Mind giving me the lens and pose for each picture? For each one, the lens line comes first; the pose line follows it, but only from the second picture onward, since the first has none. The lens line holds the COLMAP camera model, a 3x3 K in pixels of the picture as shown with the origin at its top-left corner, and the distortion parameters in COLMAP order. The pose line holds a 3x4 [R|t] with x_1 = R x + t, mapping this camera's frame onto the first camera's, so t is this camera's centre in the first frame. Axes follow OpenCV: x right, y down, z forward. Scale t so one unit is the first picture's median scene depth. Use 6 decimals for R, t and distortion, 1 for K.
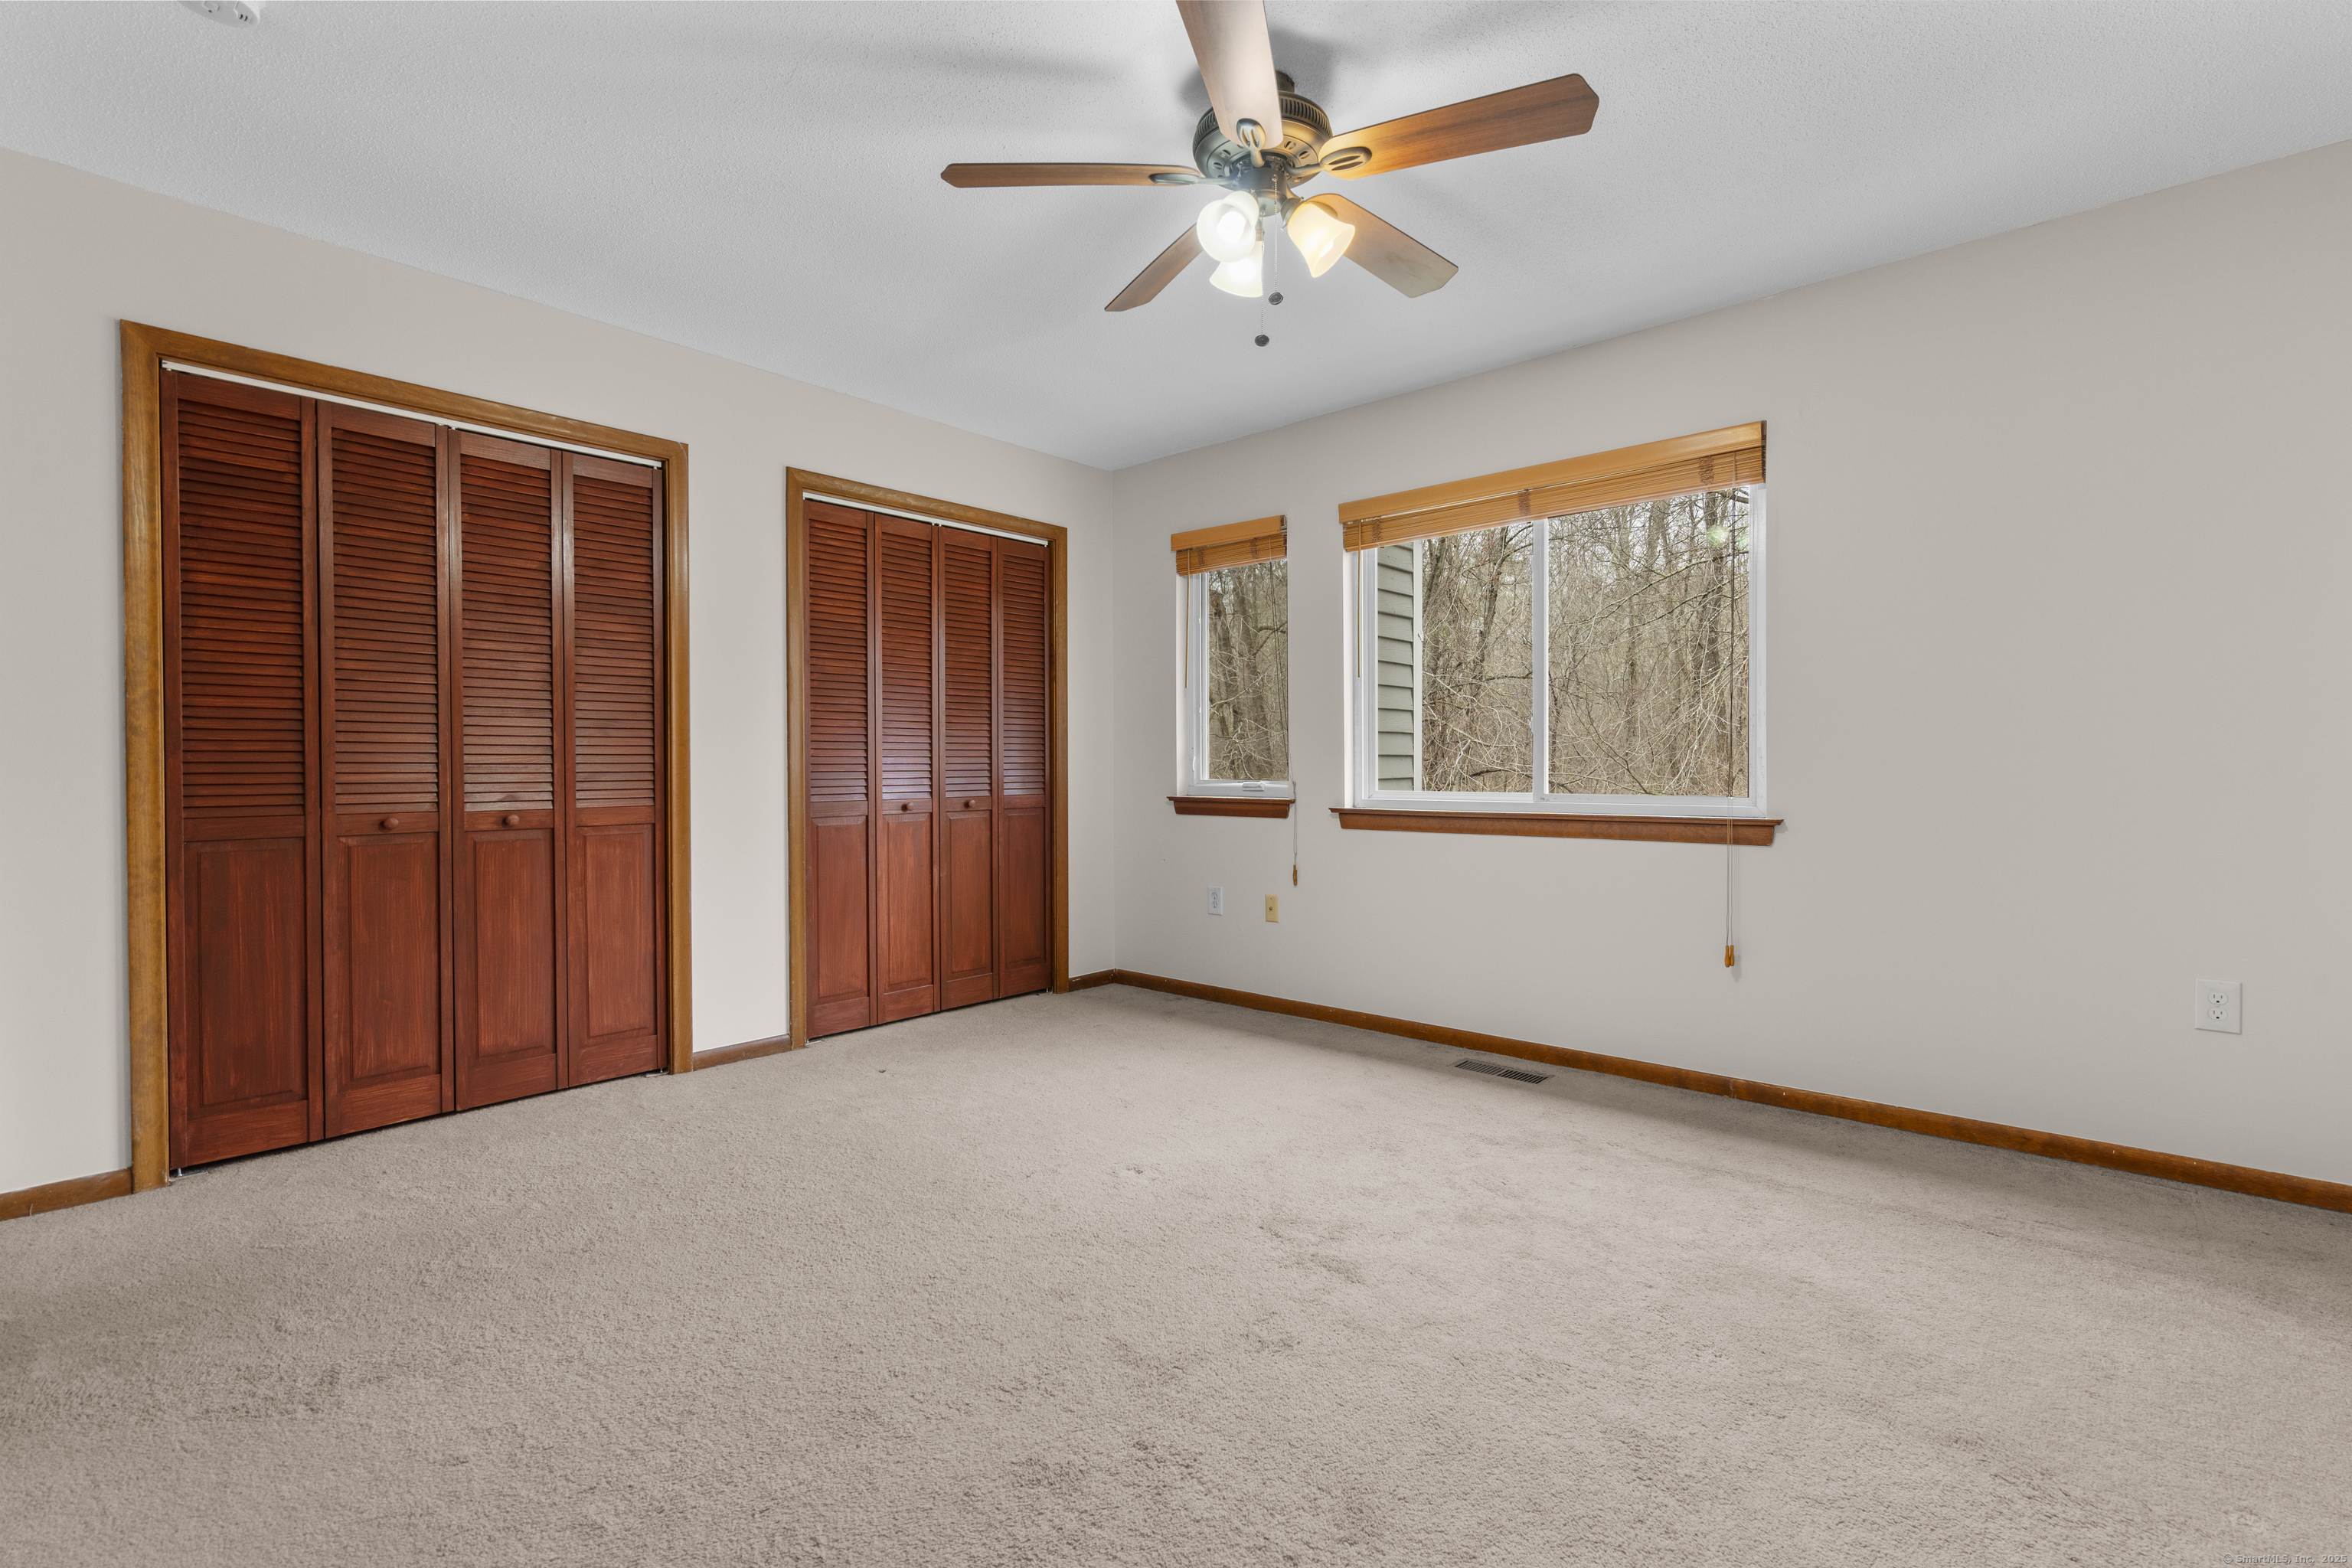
lens RADIAL K [[1056.6, 0, 1194.7], [0, 1056.6, 783.8], [0, 0, 1]] dist [0.000193, 0.001823]
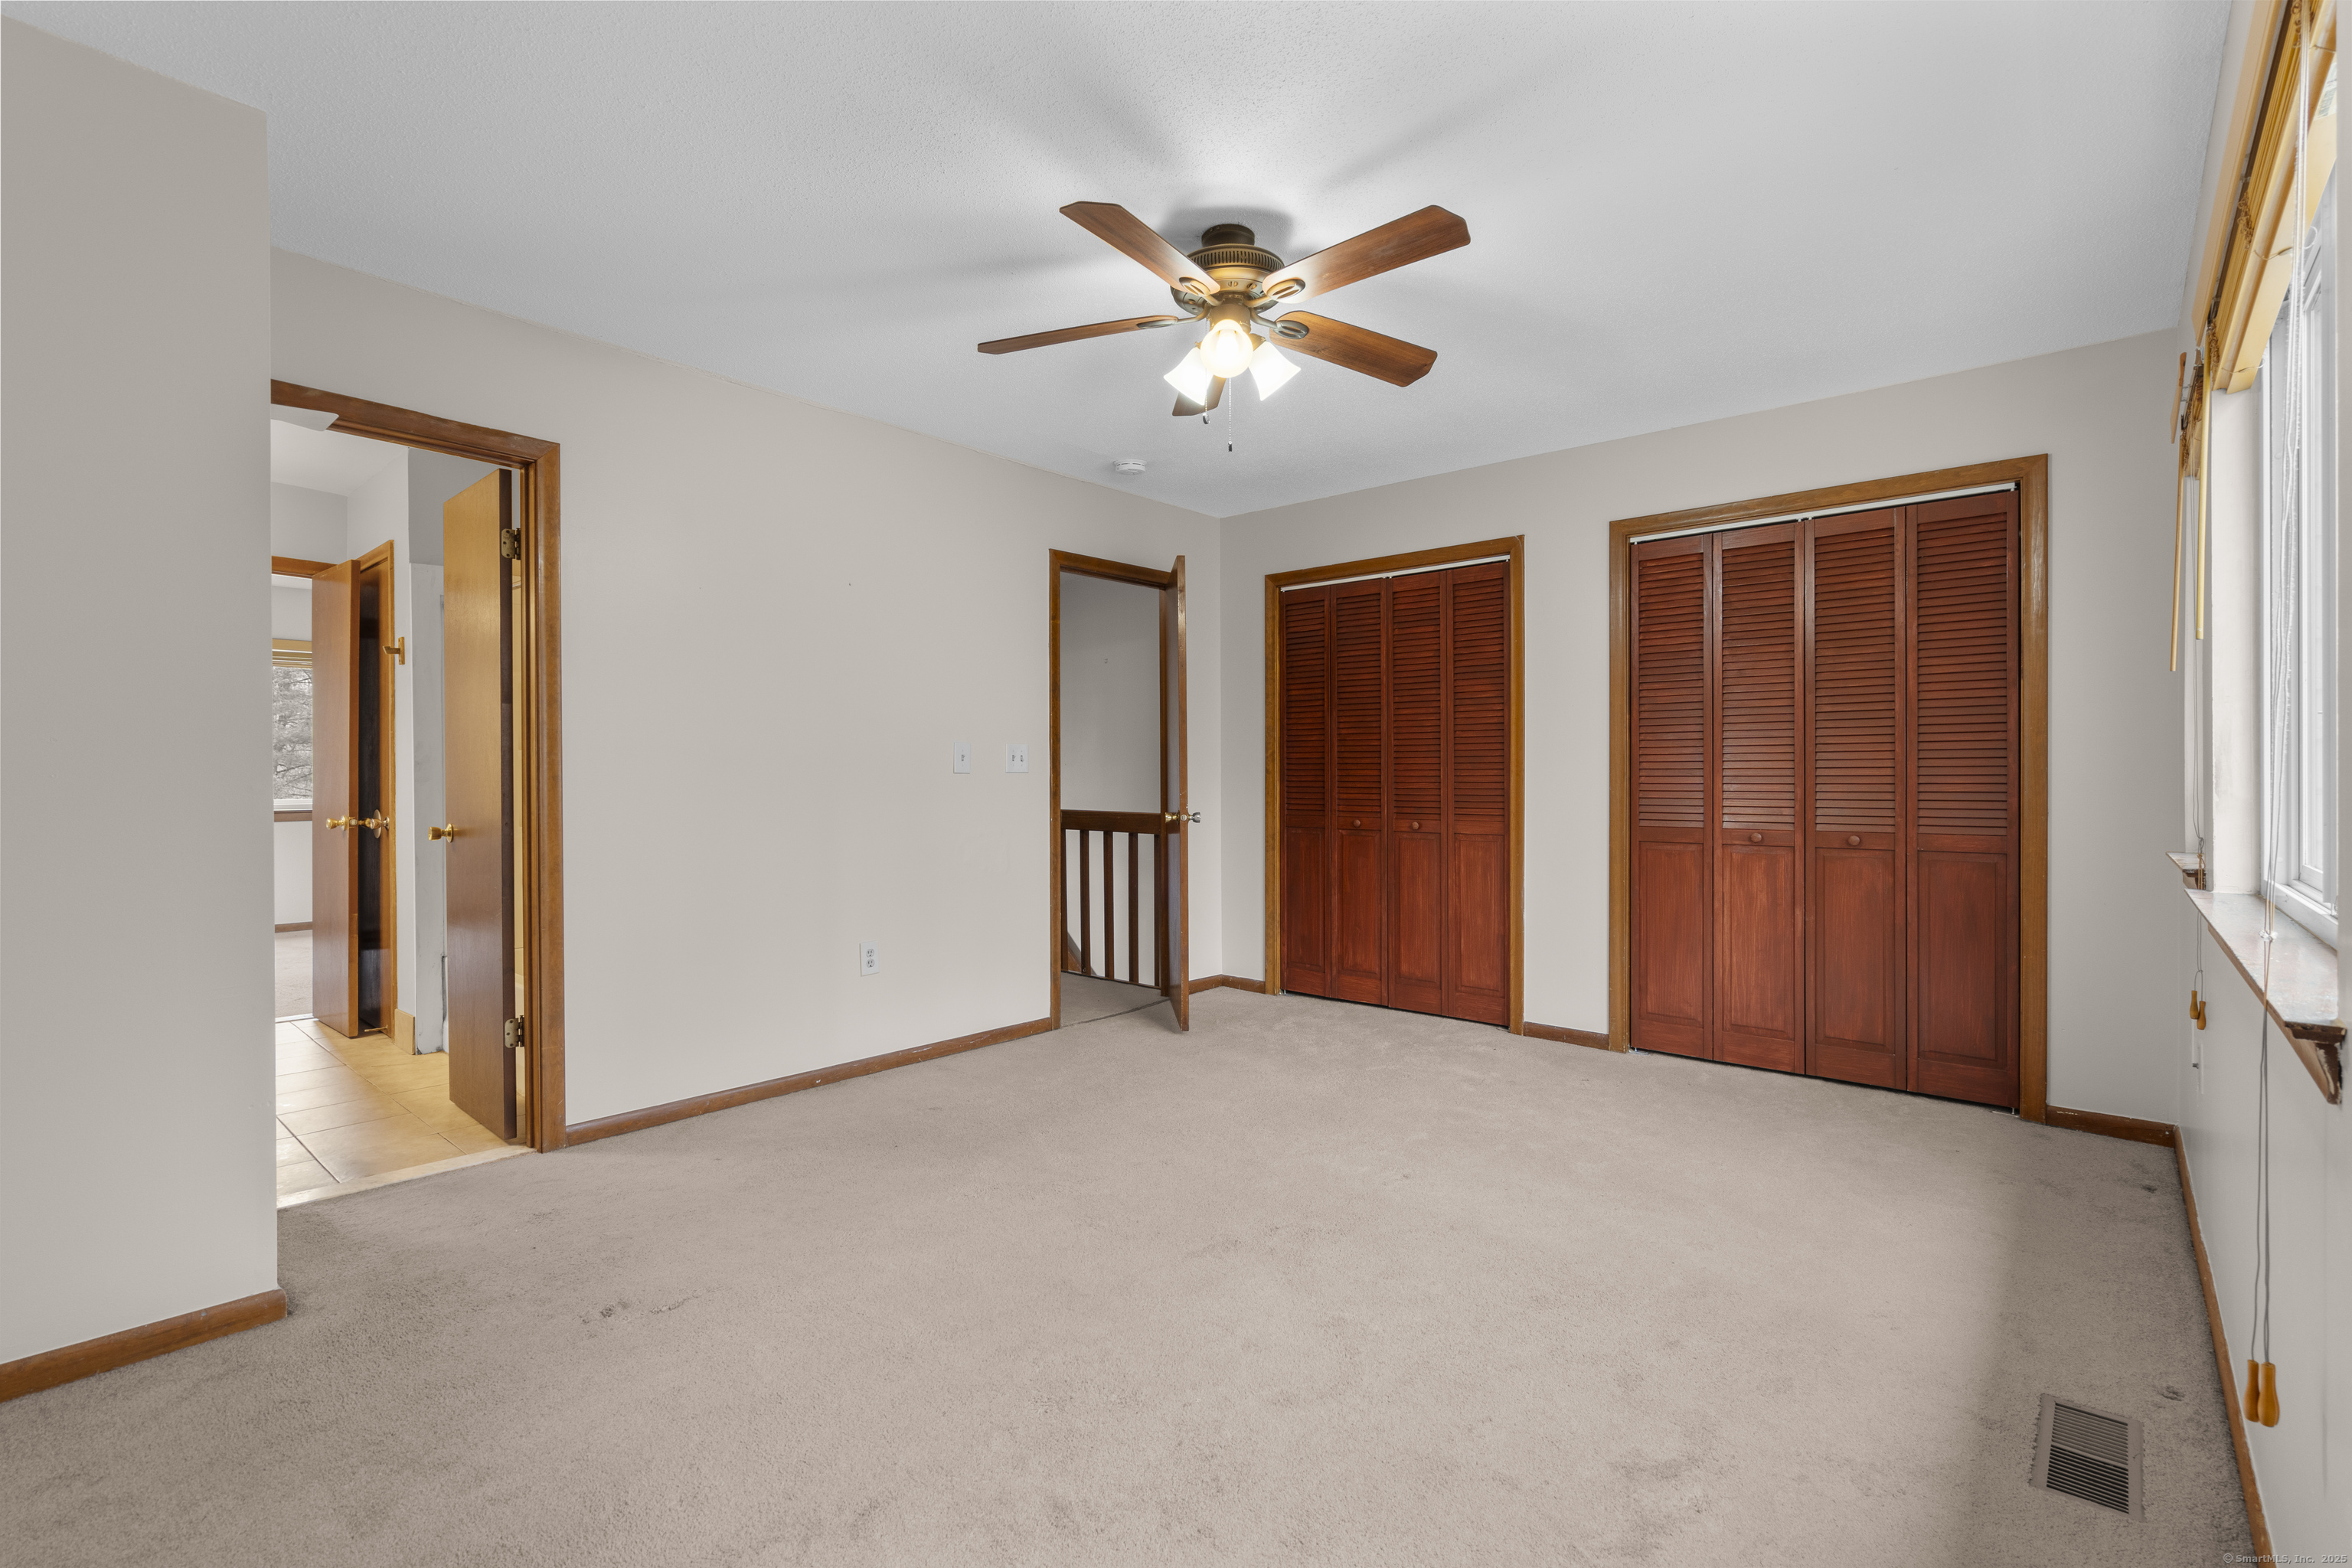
lens RADIAL K [[1056.6, 0, 1186.7], [0, 1056.6, 783.5], [0, 0, 1]] dist [0.000193, 0.001823]
pose [[0.016038, 0.005308, -0.999857, 0.769003], [-0.021662, 0.999753, 0.004960, -0.023314], [0.999637, 0.021580, 0.016149, 0.584387]]
